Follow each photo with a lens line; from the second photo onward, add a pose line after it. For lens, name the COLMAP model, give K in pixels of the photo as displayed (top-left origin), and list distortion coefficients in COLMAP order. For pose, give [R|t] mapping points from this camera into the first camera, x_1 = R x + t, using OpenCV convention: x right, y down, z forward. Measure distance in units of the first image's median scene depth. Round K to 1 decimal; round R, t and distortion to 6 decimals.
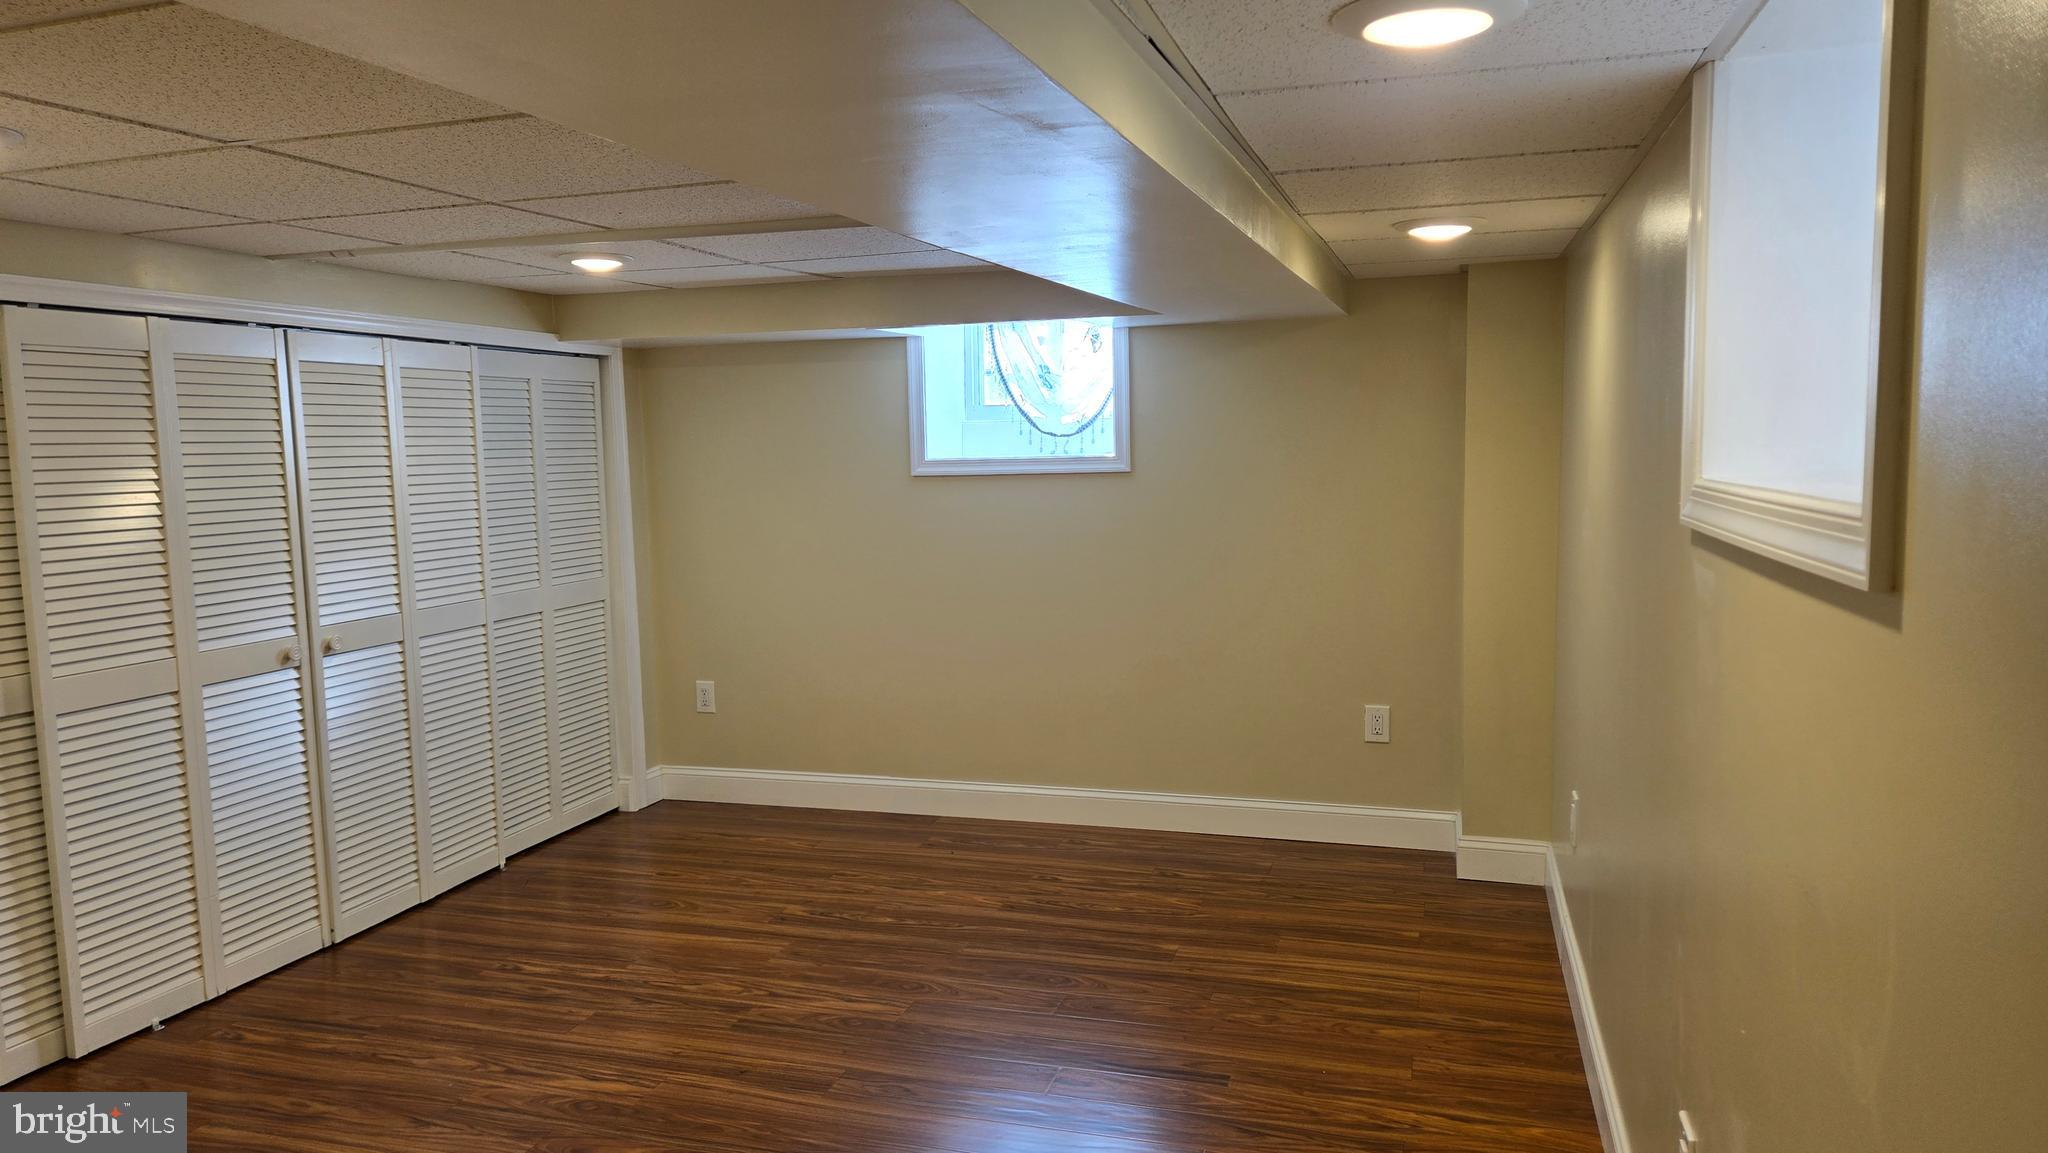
lens RADIAL K [[1373.9, 0, 1018.7], [0, 1373.9, 576.3], [0, 0, 1]] dist [0.023207, -0.004283]
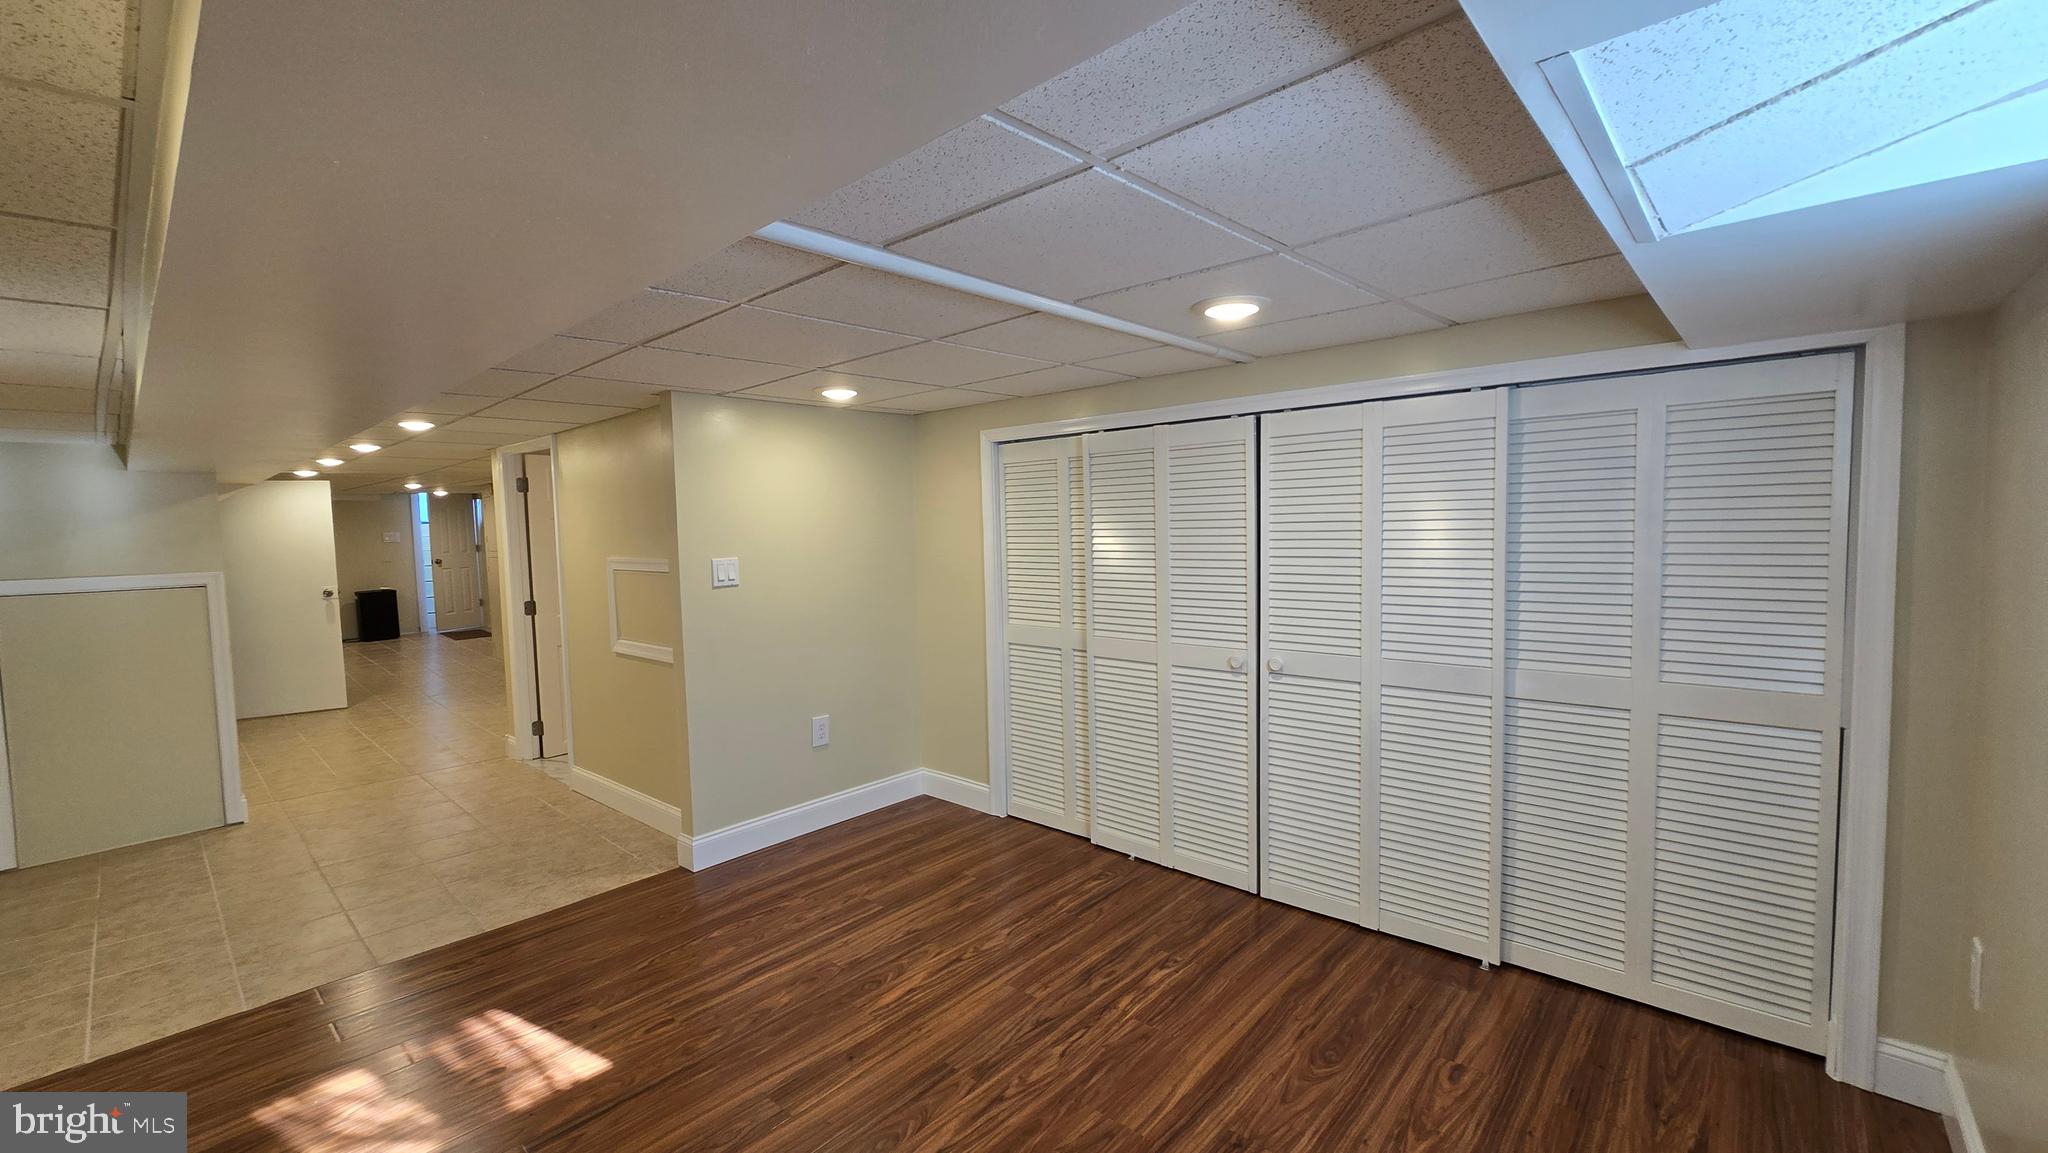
lens RADIAL K [[834.1, 0, 1002.5], [0, 834.1, 573.6], [0, 0, 1]] dist [-0.000851, -0.002035]
pose [[-0.425895, 0.090223, -0.900263, 0.292056], [-0.053226, 0.990794, 0.124476, -0.119865], [0.903206, 0.100931, -0.417171, 1.159765]]
